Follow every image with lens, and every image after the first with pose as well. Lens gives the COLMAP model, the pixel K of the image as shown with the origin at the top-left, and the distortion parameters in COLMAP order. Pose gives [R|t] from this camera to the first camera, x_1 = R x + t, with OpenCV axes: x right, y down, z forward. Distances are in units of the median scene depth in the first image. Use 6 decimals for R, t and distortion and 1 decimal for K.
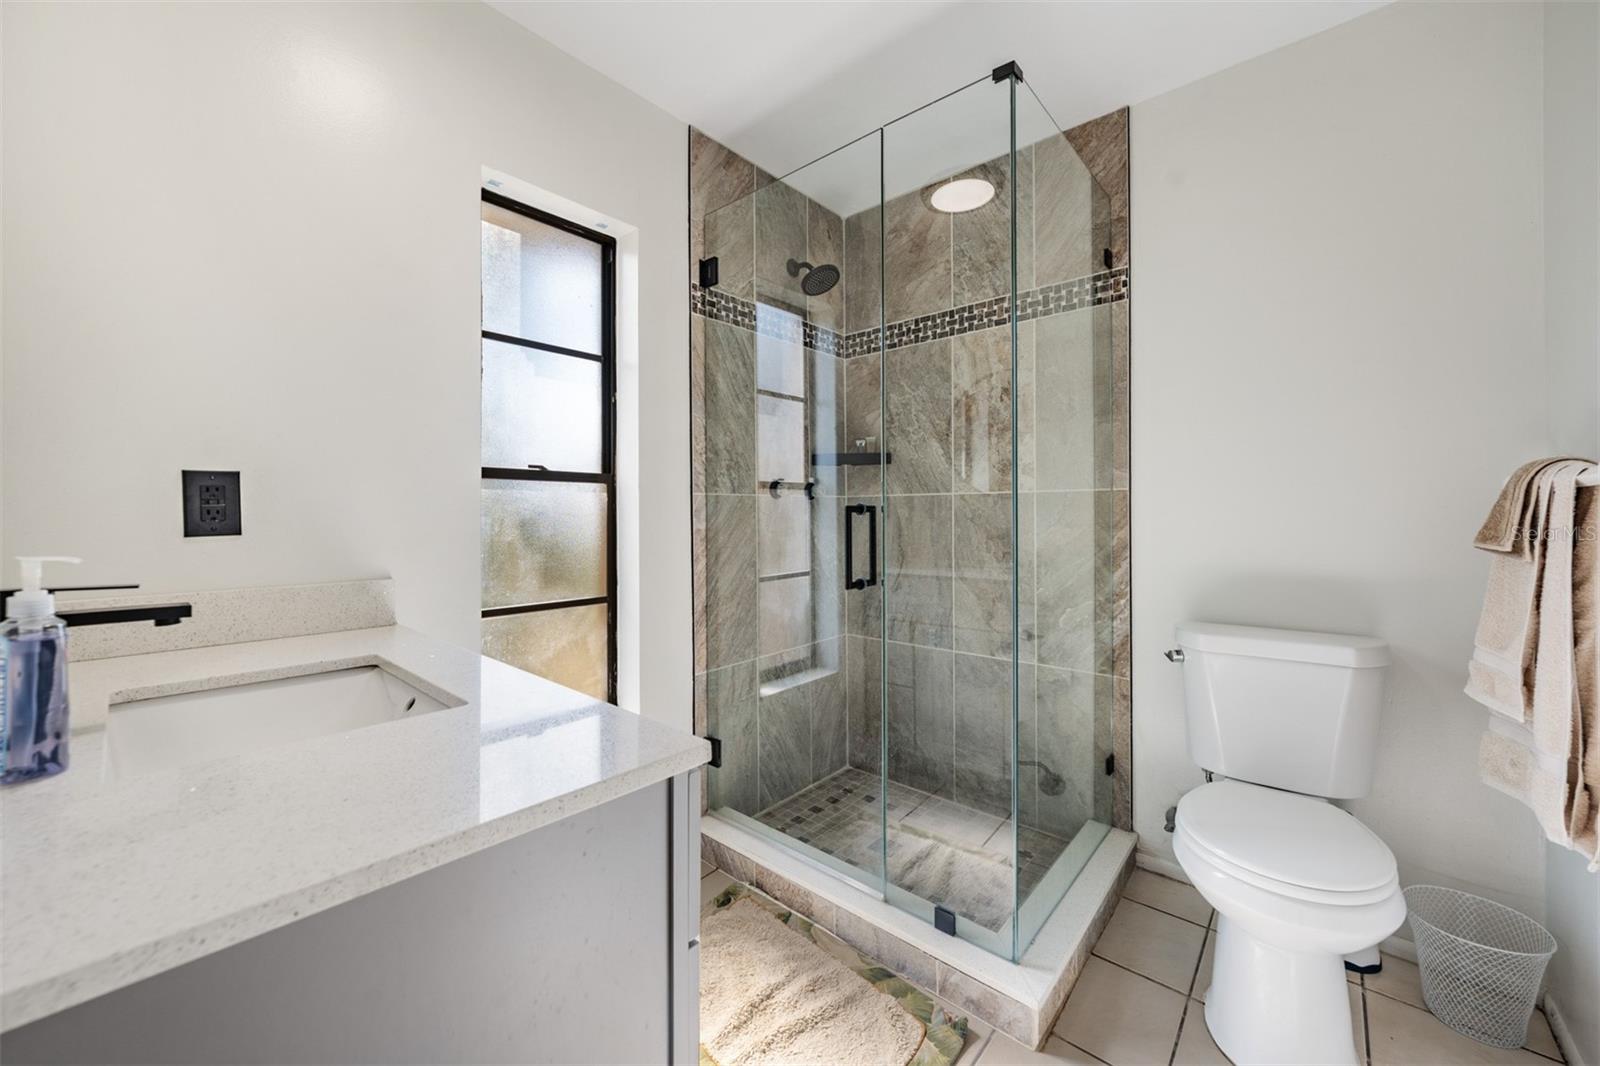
lens RADIAL K [[608.1, 0, 804.5], [0, 608.1, 499.3], [0, 0, 1]] dist [-0.000280, -0.000028]
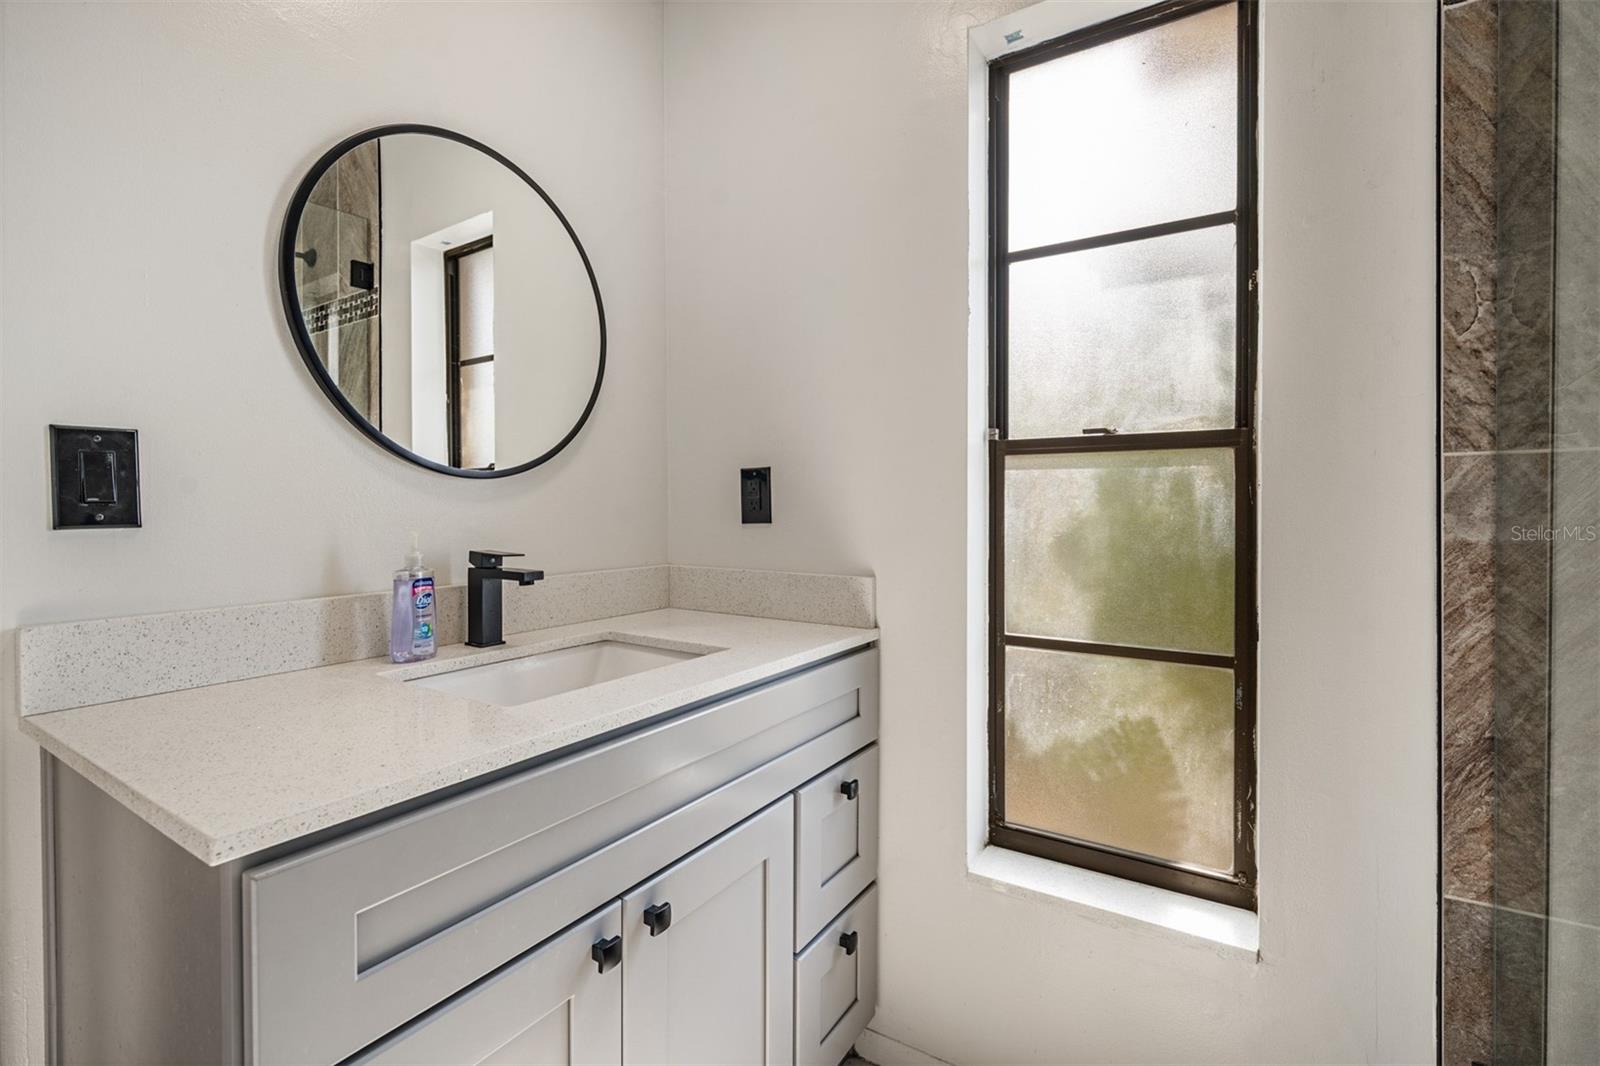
lens RADIAL K [[733.6, 0, 792.3], [0, 733.6, 509.6], [0, 0, 1]] dist [-0.001186, -0.000157]
pose [[0.124949, 0.008422, -0.992127, 0.265999], [0.025234, 0.999614, 0.011663, 0.011553], [0.991842, -0.026493, 0.124688, 0.532027]]
